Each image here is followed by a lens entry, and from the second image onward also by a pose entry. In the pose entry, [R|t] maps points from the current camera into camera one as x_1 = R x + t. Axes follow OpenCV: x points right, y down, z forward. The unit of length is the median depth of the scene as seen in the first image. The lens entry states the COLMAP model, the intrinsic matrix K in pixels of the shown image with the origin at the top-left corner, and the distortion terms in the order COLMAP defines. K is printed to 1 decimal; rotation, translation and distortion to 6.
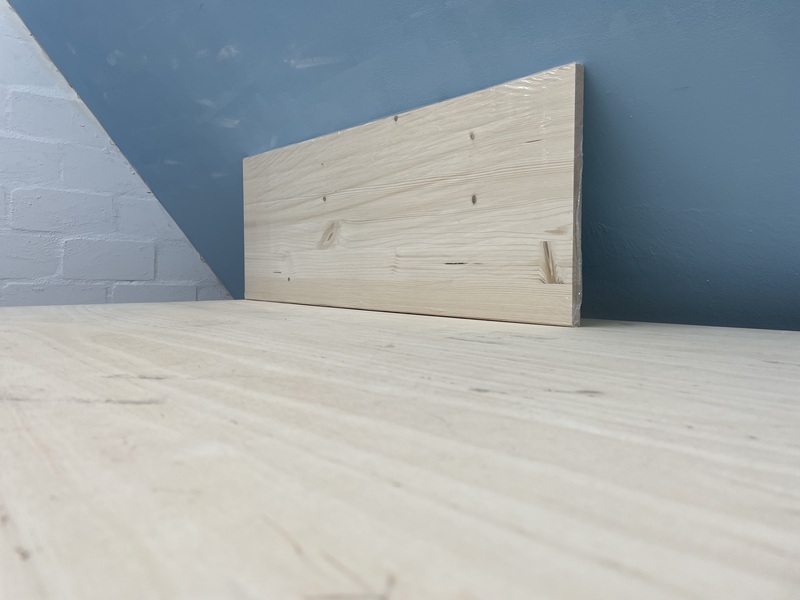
lens RADIAL K [[607.4, 0, 394.6], [0, 607.4, 298.1], [0, 0, 1]] dist [0.094226, -0.115780]
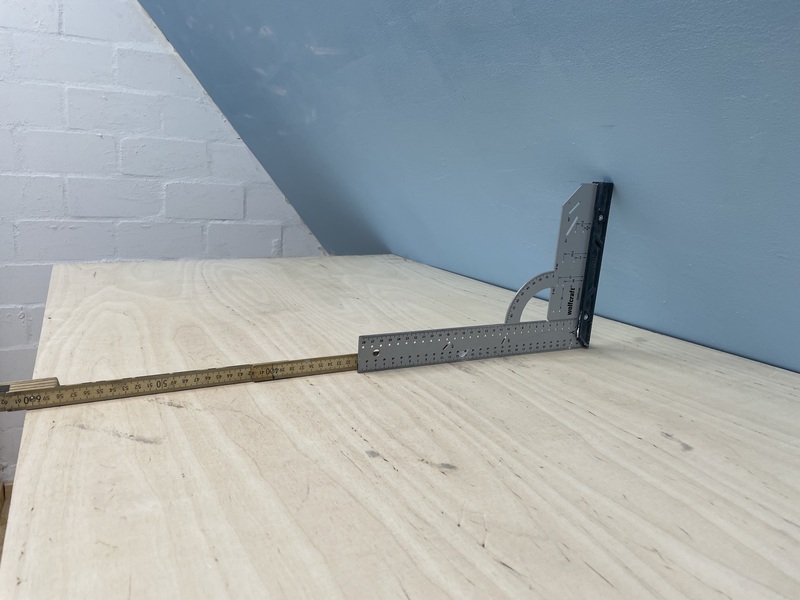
lens RADIAL K [[607.4, 0, 399.2], [0, 607.4, 300.2], [0, 0, 1]] dist [0.094226, -0.115780]
pose [[0.971473, 0.080689, -0.223001, 0.156566], [-0.044248, 0.985497, 0.163825, -0.087203], [0.232986, -0.149284, 0.960954, -0.025422]]
